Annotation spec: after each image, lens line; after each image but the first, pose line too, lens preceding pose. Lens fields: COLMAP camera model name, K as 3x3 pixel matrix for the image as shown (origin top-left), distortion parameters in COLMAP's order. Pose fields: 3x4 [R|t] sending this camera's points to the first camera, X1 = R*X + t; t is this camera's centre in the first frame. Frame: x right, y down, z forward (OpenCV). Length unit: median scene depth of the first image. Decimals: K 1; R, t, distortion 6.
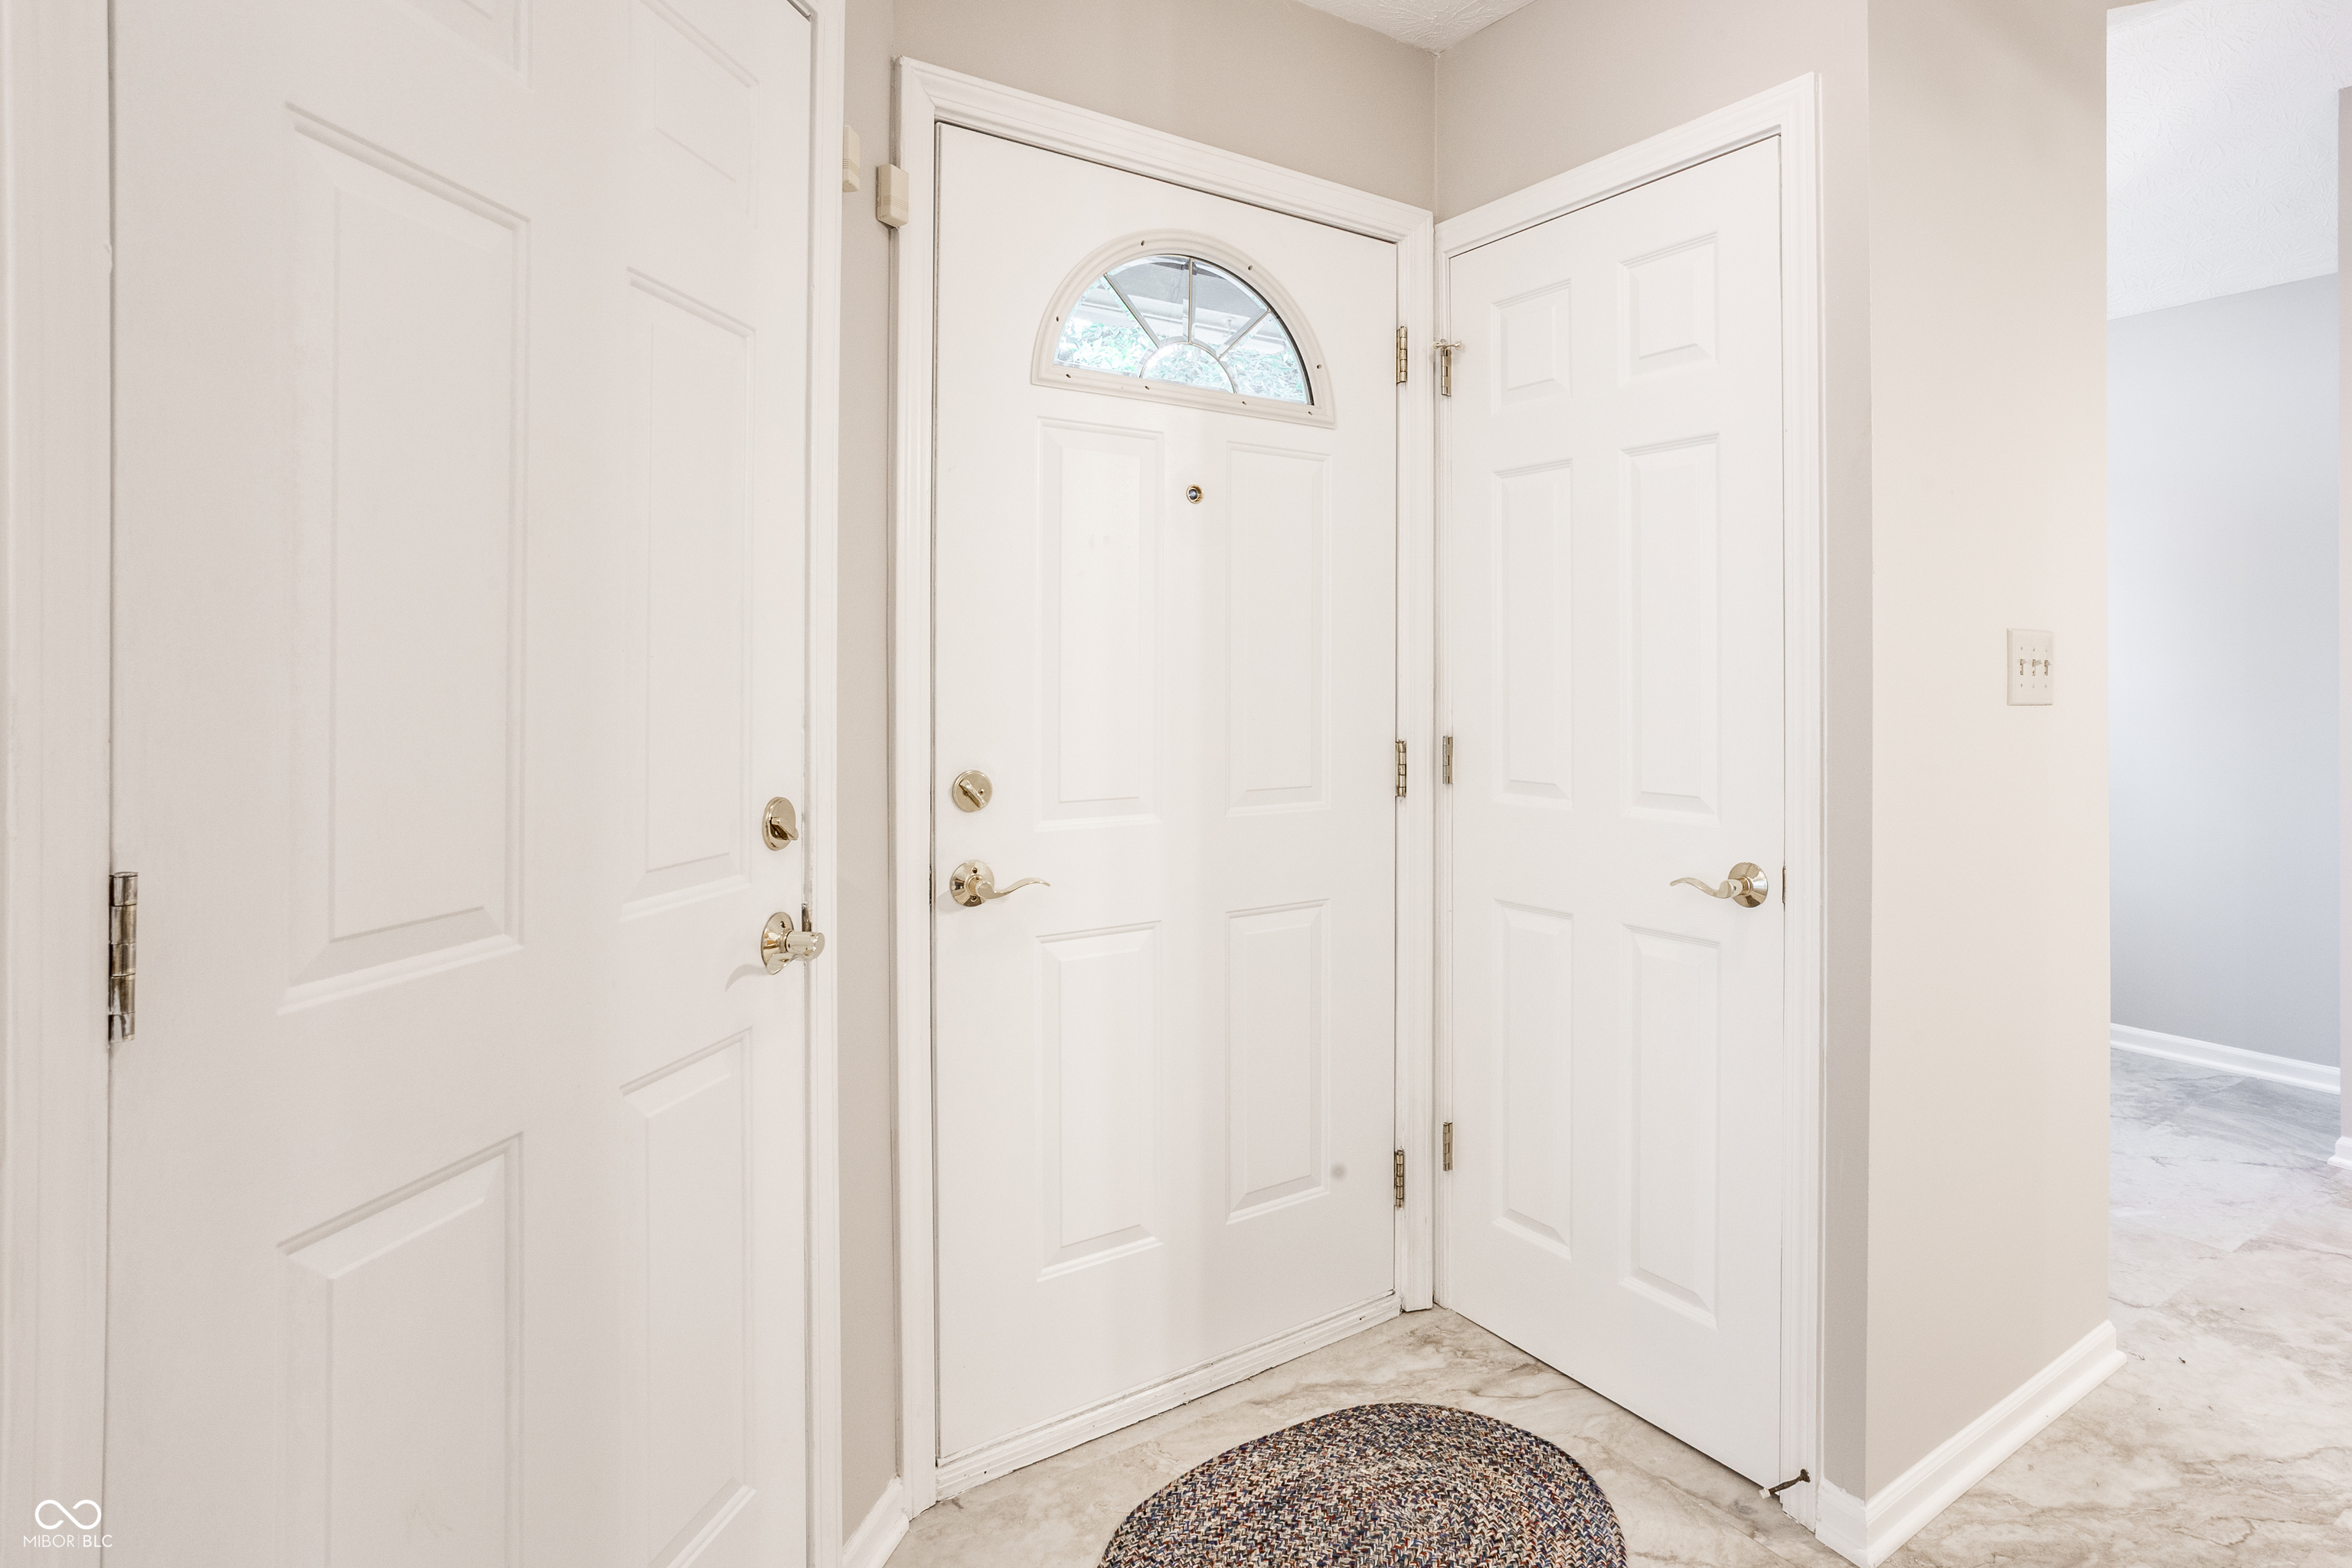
lens RADIAL K [[1286.2, 0, 1294.6], [0, 1286.2, 676.0], [0, 0, 1]] dist [-0.017790, 0.009393]
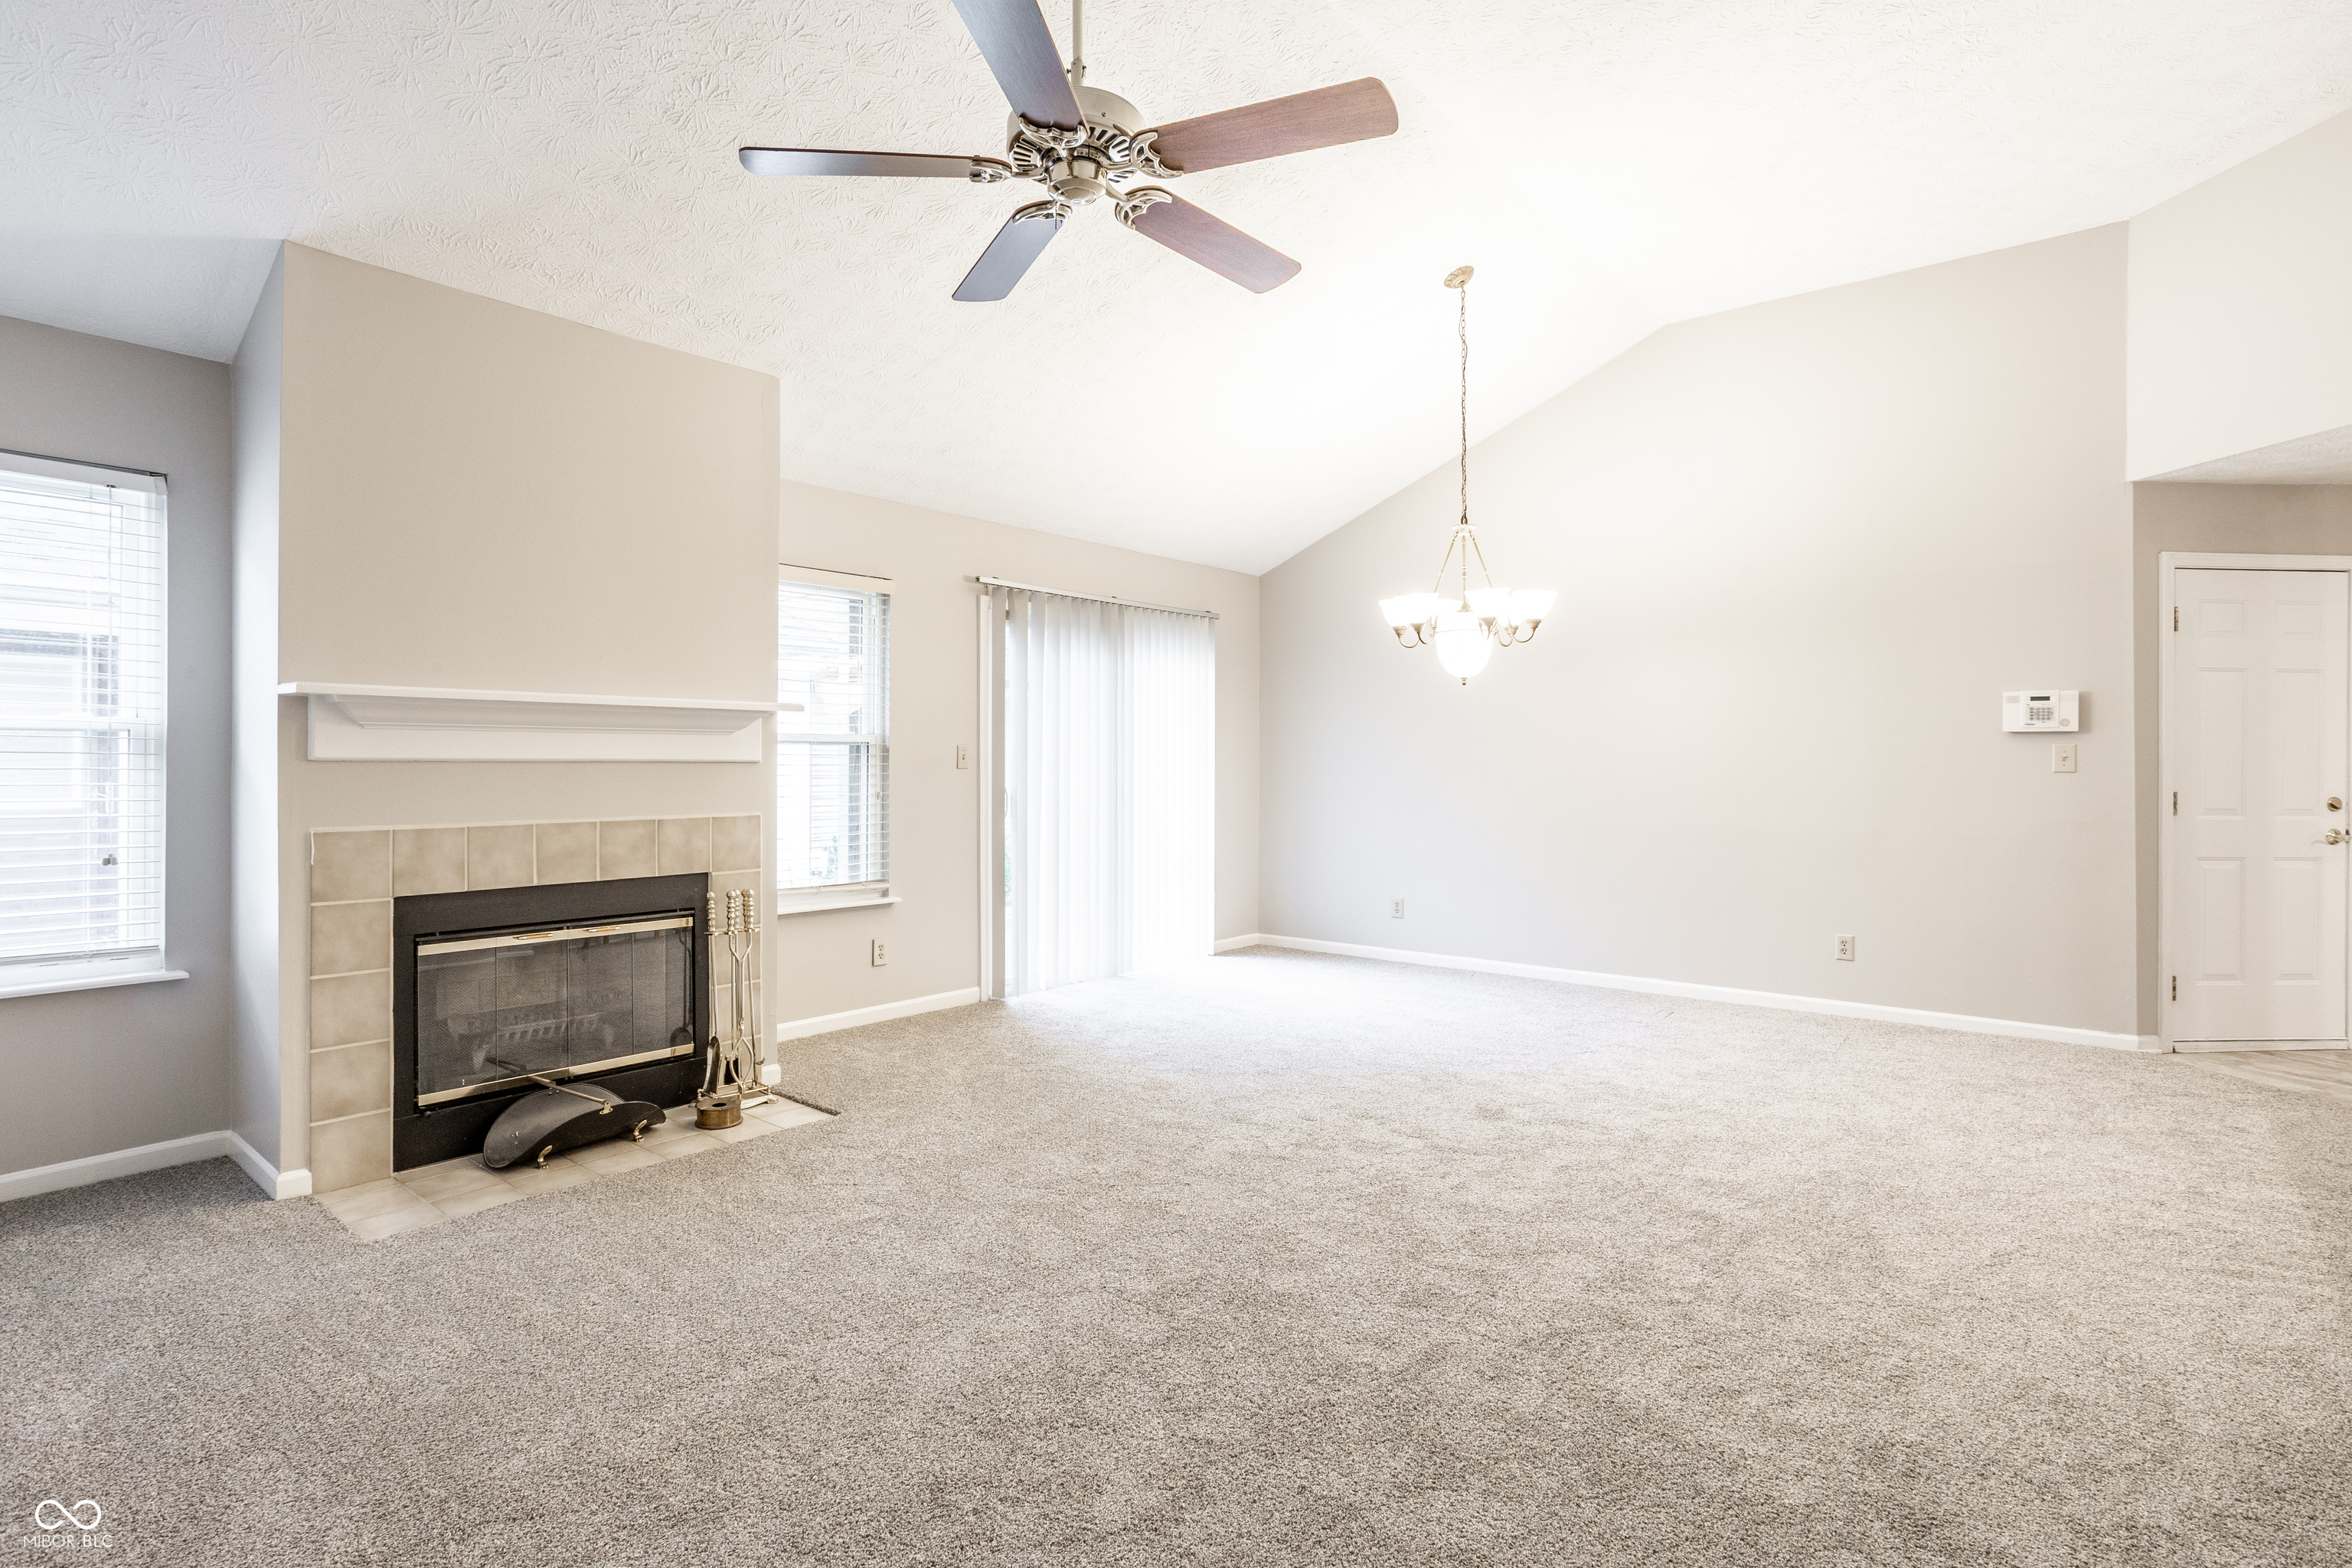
lens RADIAL K [[1190.2, 0, 1106.5], [0, 1190.2, 752.0], [0, 0, 1]] dist [-0.037900, 0.016579]
pose [[0.210988, -0.005792, -0.977471, 1.503671], [-0.006489, 0.999952, -0.007326, 0.011143], [0.977467, 0.007888, 0.210940, -2.228693]]
